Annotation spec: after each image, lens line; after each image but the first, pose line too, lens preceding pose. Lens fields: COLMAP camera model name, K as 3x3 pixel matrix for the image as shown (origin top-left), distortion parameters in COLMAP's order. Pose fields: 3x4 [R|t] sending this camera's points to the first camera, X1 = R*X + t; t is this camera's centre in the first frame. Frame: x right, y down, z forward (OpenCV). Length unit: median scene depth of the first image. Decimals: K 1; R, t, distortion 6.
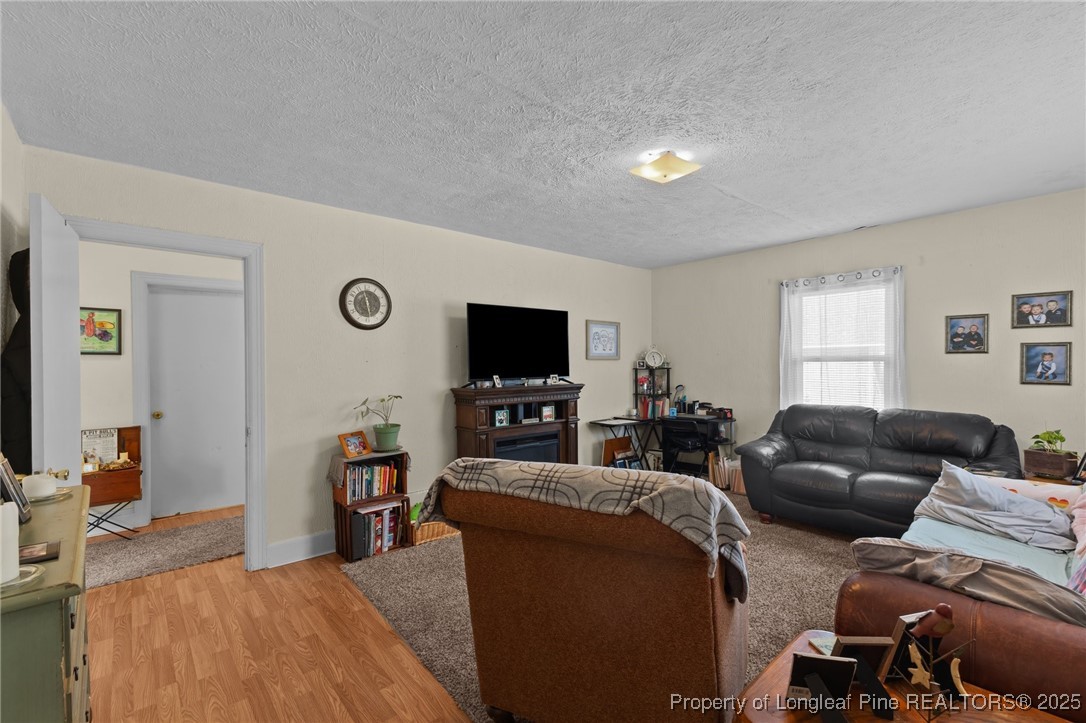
lens RADIAL K [[472.8, 0, 541.7], [0, 472.8, 365.5], [0, 0, 1]] dist [0.008397, -0.002776]
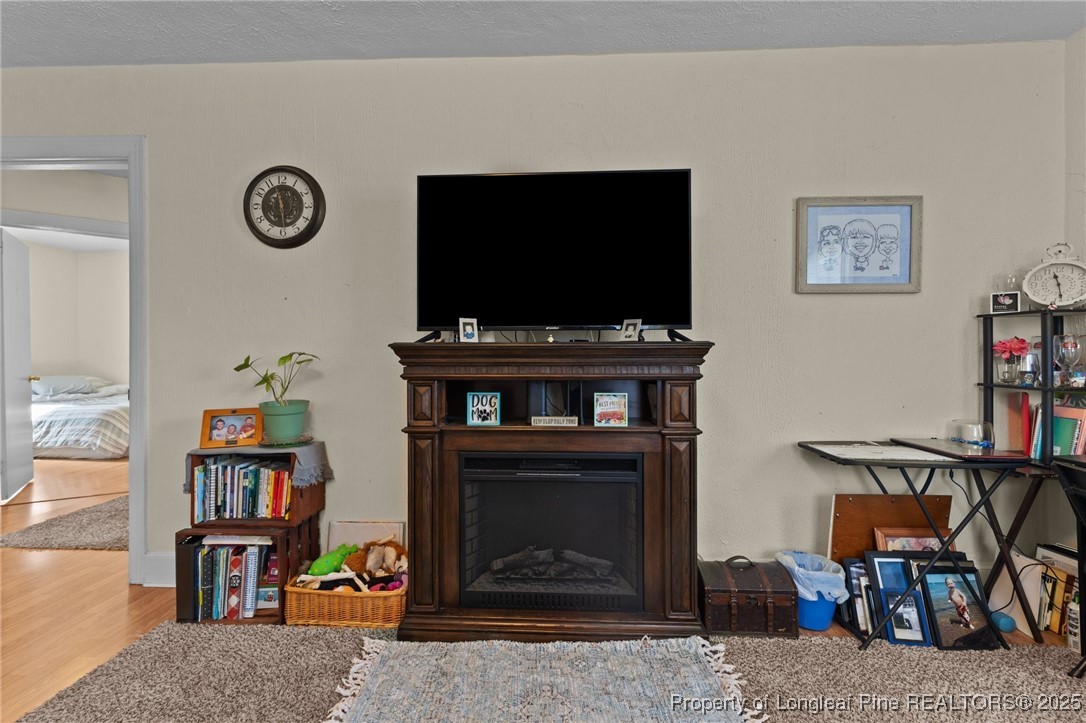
lens RADIAL K [[472.8, 0, 545.1], [0, 472.8, 354.3], [0, 0, 1]] dist [0.008397, -0.002776]
pose [[0.731987, 0.006196, -0.681290, 0.265926], [-0.008359, 0.999965, 0.000113, 0.053140], [0.681267, 0.005612, 0.732014, 0.656421]]
